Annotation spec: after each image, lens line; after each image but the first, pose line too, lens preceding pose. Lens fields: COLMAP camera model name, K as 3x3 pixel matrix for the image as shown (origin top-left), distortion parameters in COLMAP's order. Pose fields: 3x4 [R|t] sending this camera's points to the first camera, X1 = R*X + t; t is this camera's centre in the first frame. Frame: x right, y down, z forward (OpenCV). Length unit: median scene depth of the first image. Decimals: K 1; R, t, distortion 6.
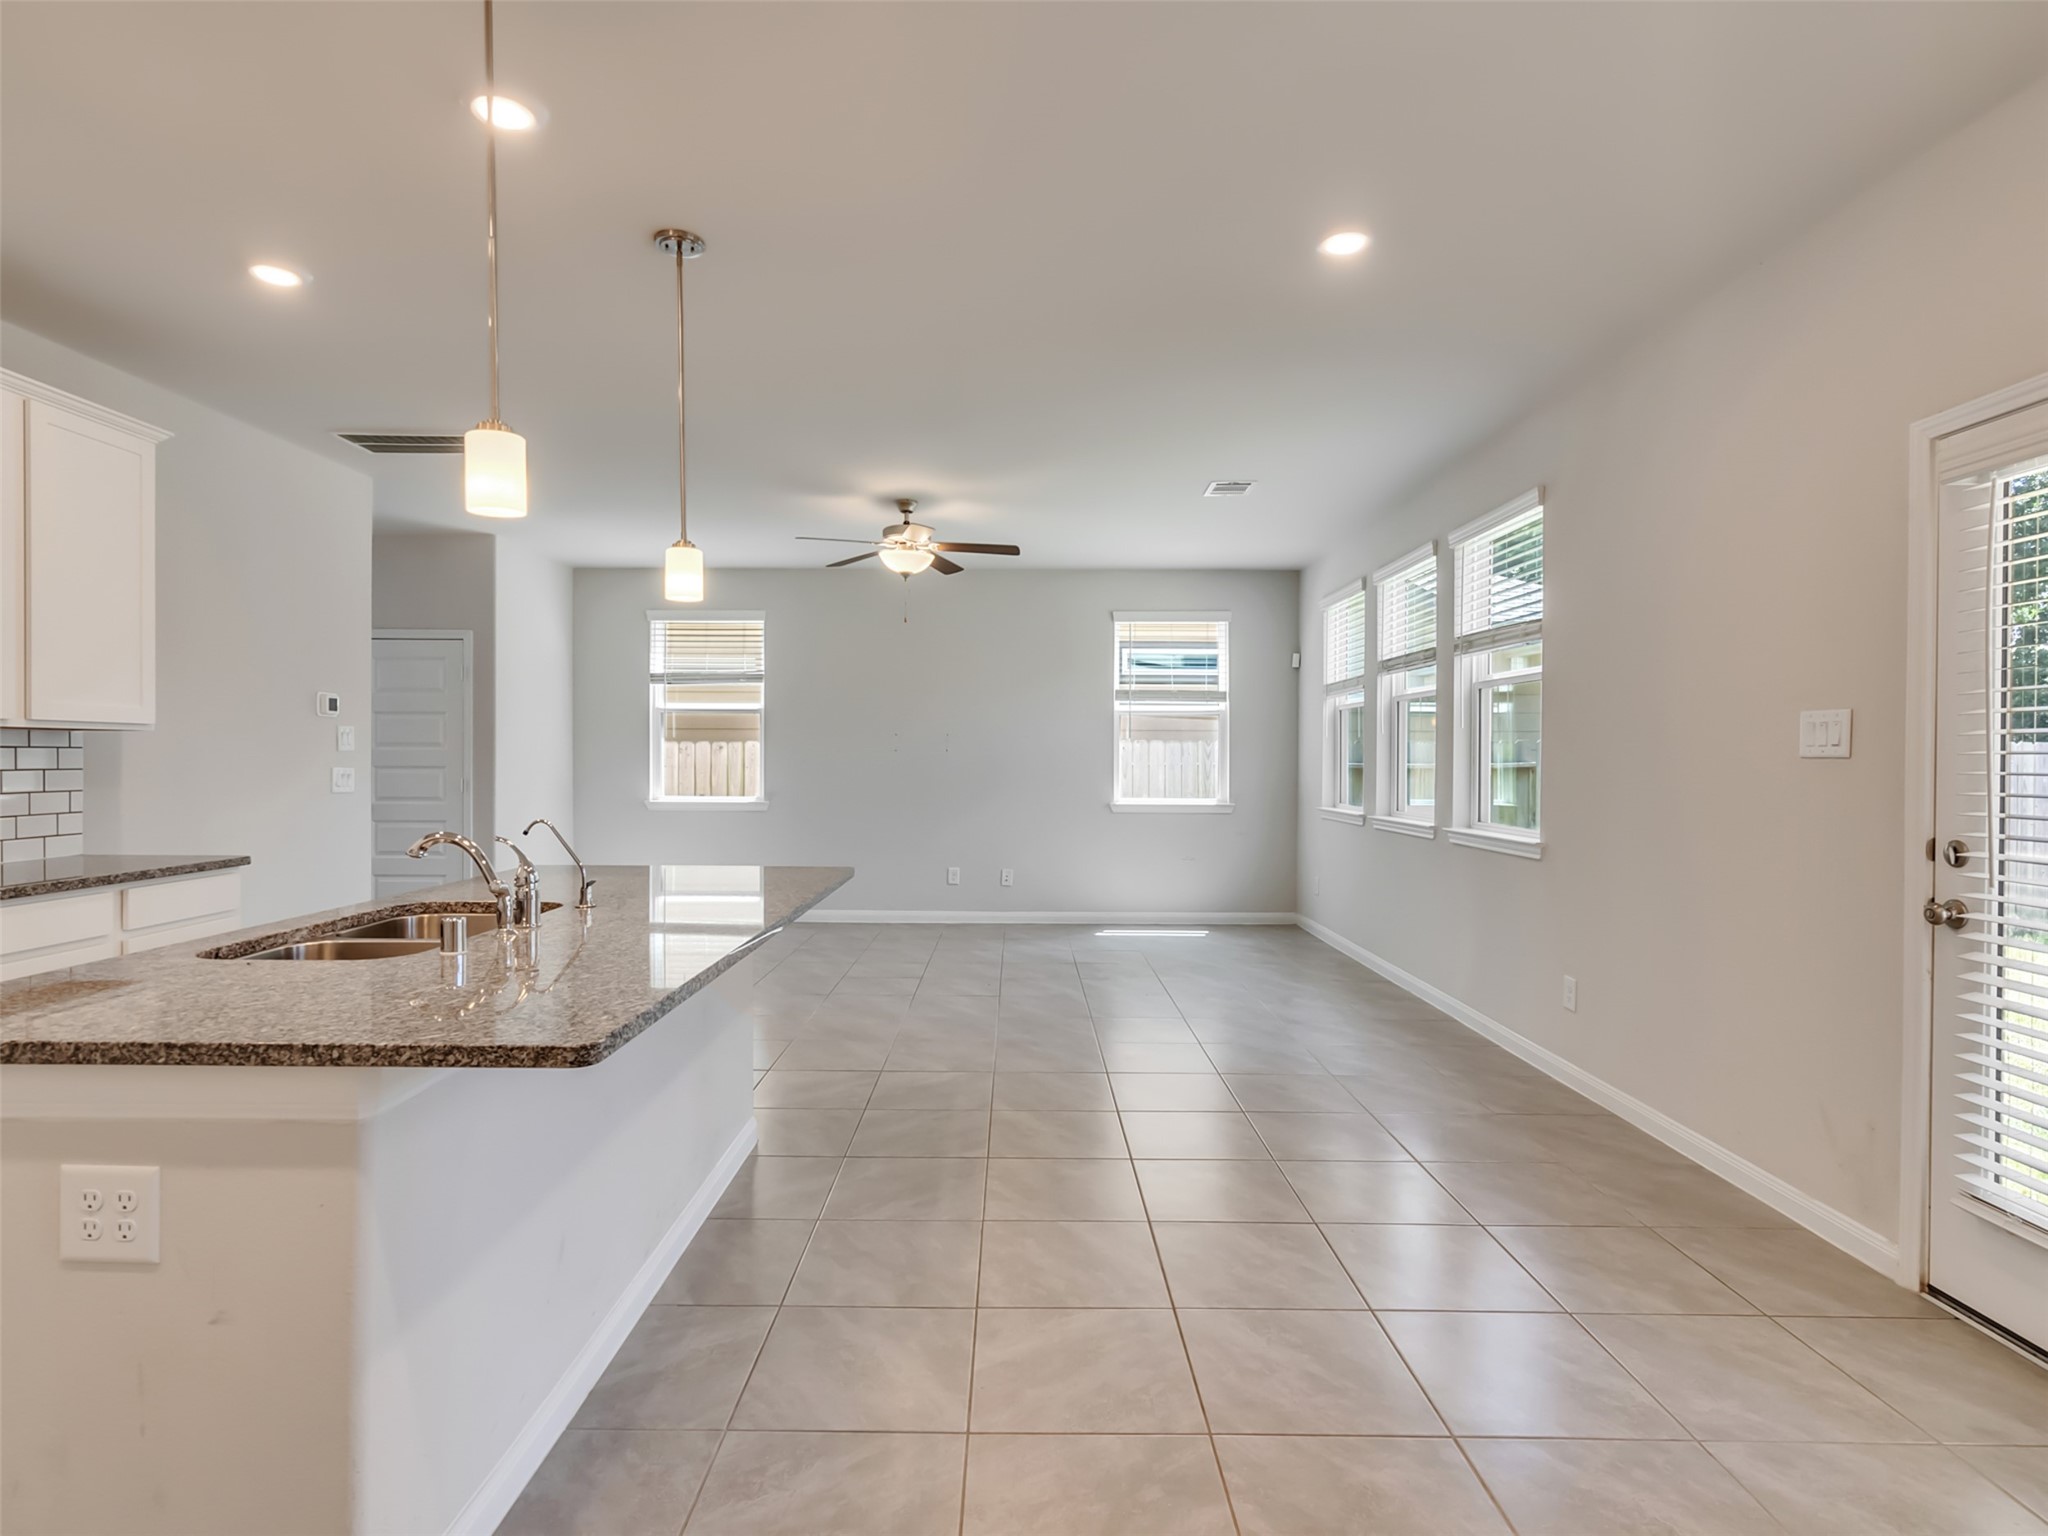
lens RADIAL K [[1055.2, 0, 1013.2], [0, 1055.2, 763.9], [0, 0, 1]] dist [-0.008037, 0.003847]
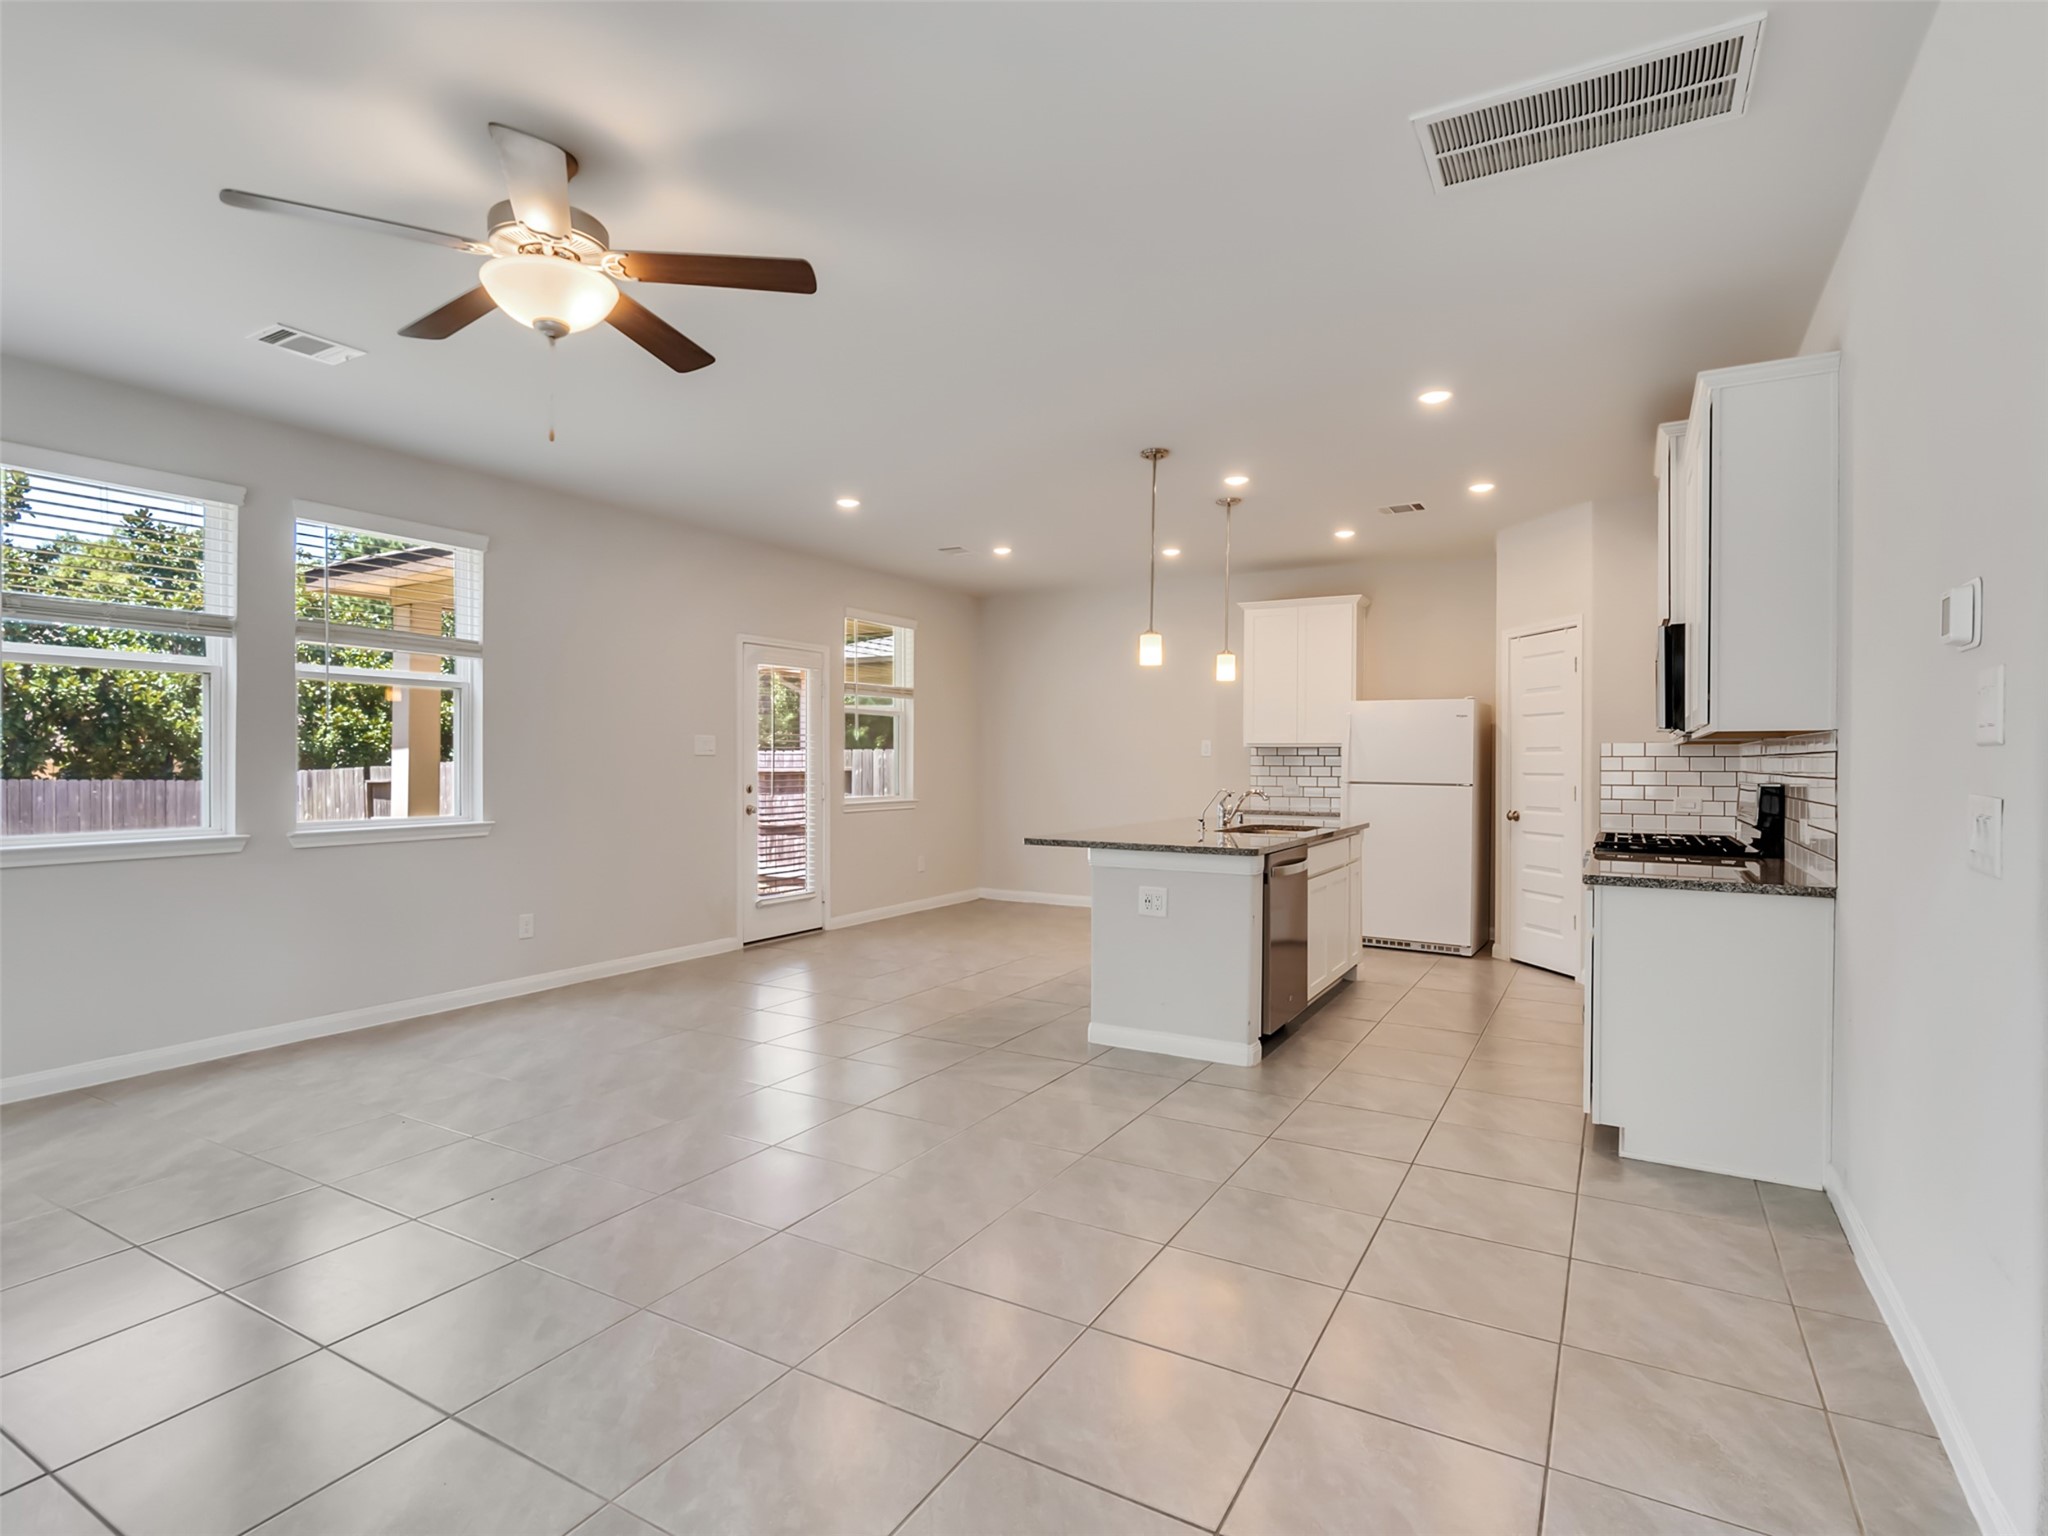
lens RADIAL K [[1055.2, 0, 1008.7], [0, 1055.2, 765.4], [0, 0, 1]] dist [-0.008037, 0.003847]
pose [[-0.864428, -0.009971, 0.502658, -0.749180], [-0.004036, 0.999909, 0.012895, -0.013148], [-0.502741, 0.009118, -0.864389, 1.994462]]
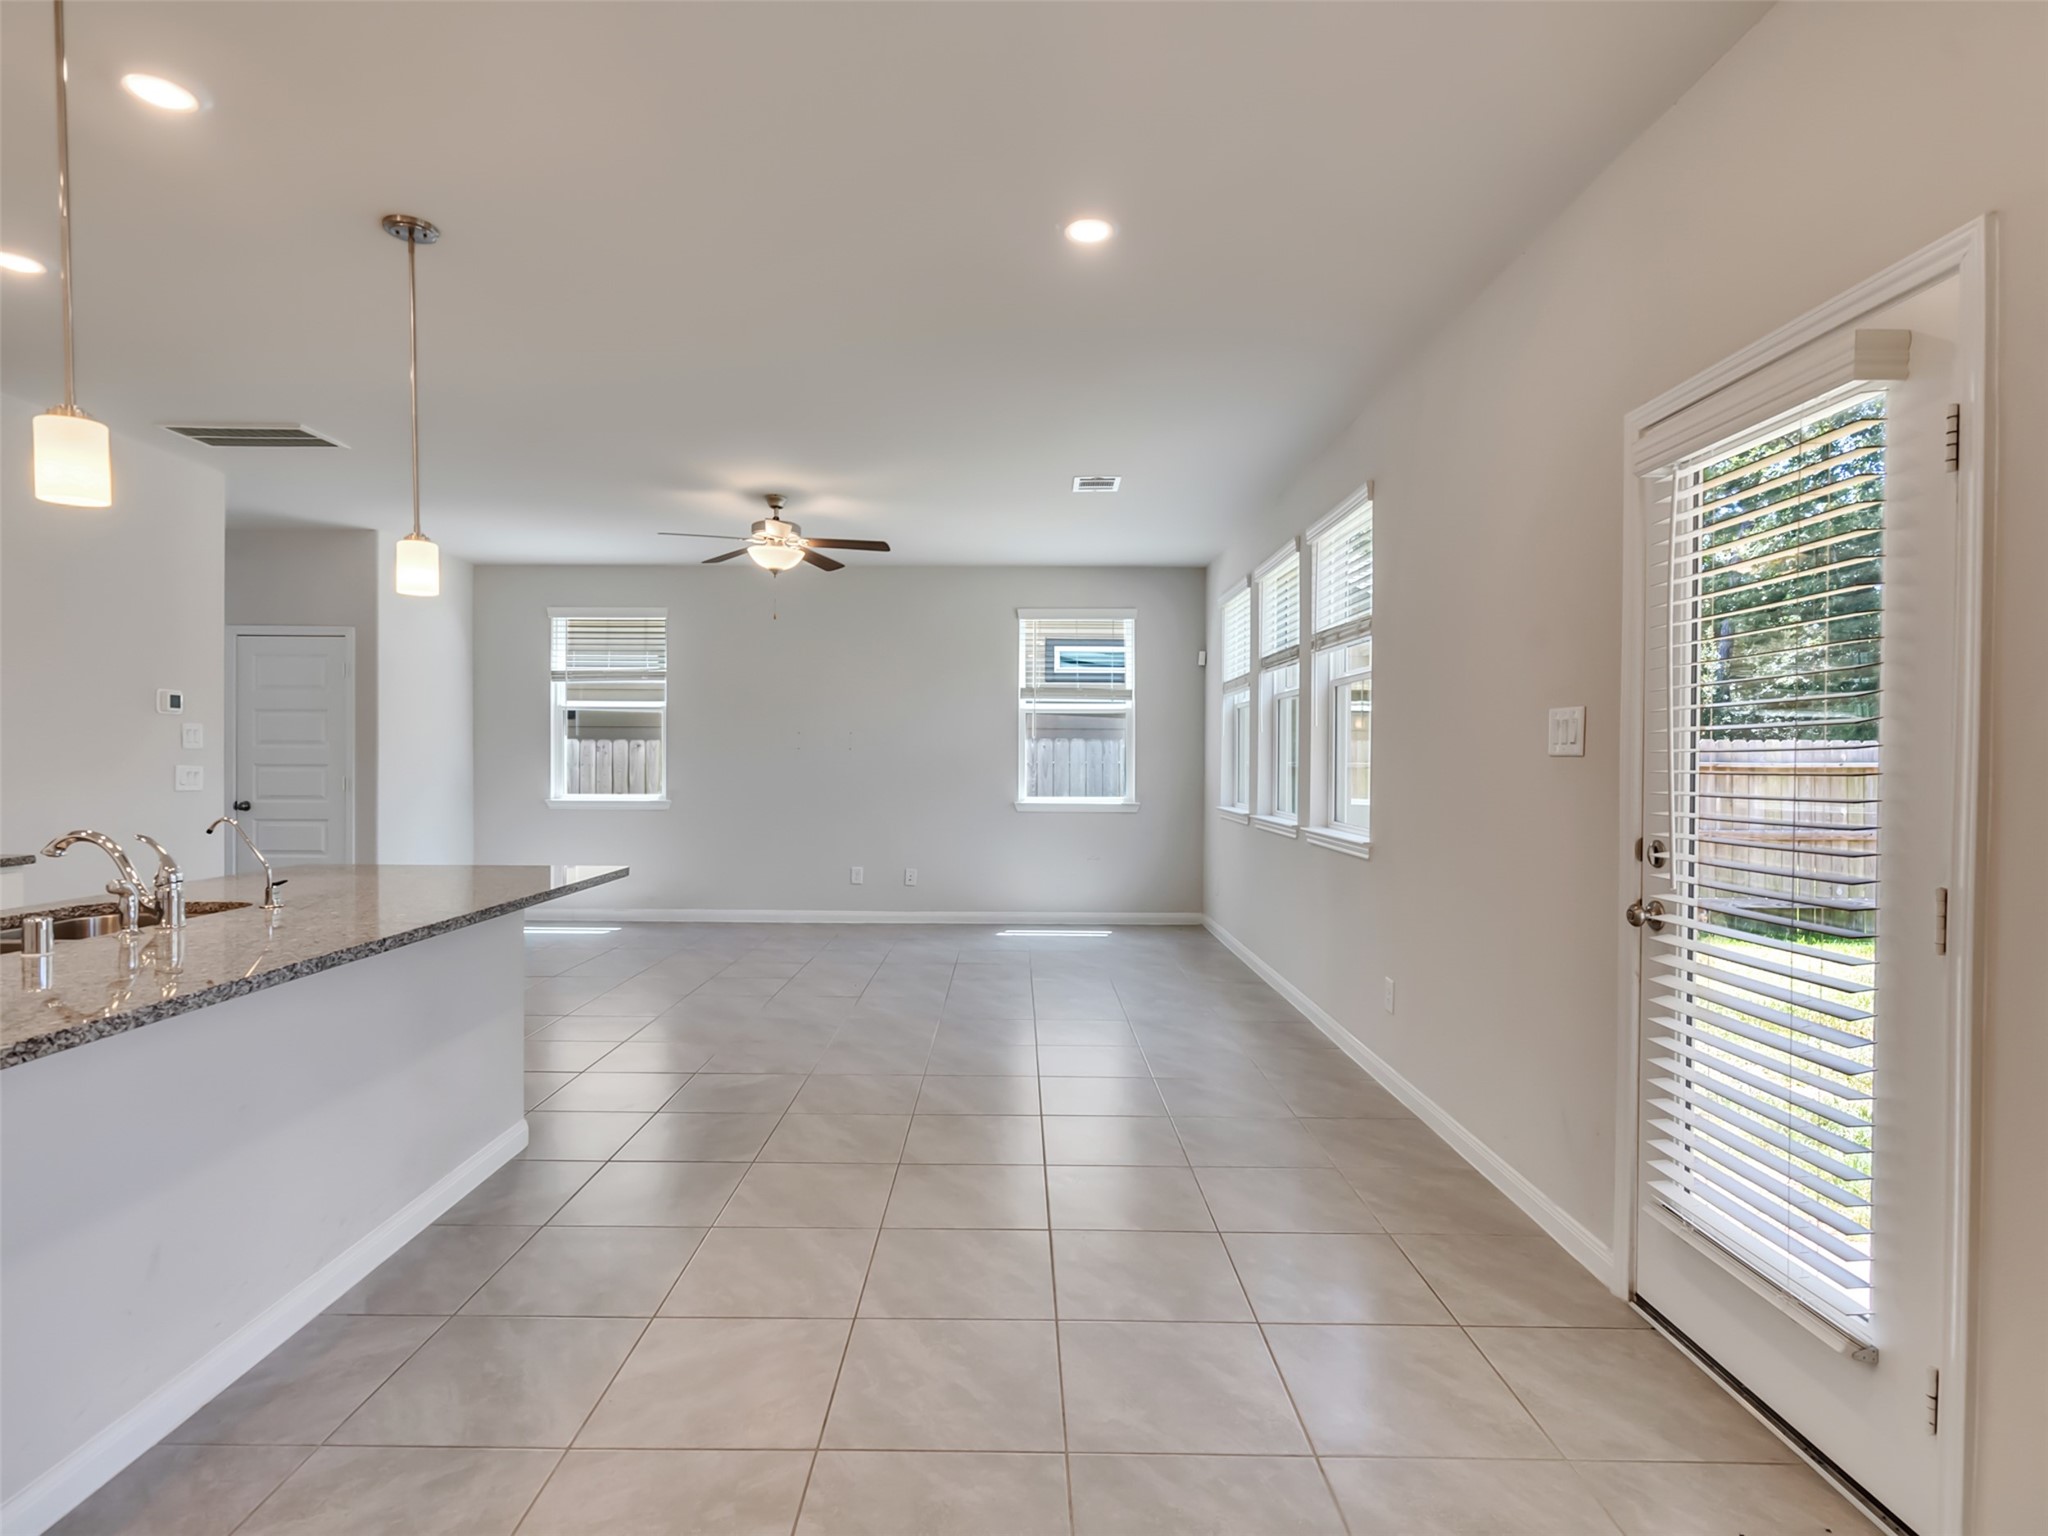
lens RADIAL K [[1055.2, 0, 1012.7], [0, 1055.2, 767.0], [0, 0, 1]] dist [-0.008037, 0.003847]
pose [[0.999997, 0.000944, 0.002056, 0.185848], [-0.000951, 0.999992, 0.003790, 0.000751], [-0.002053, -0.003792, 0.999991, 0.014515]]
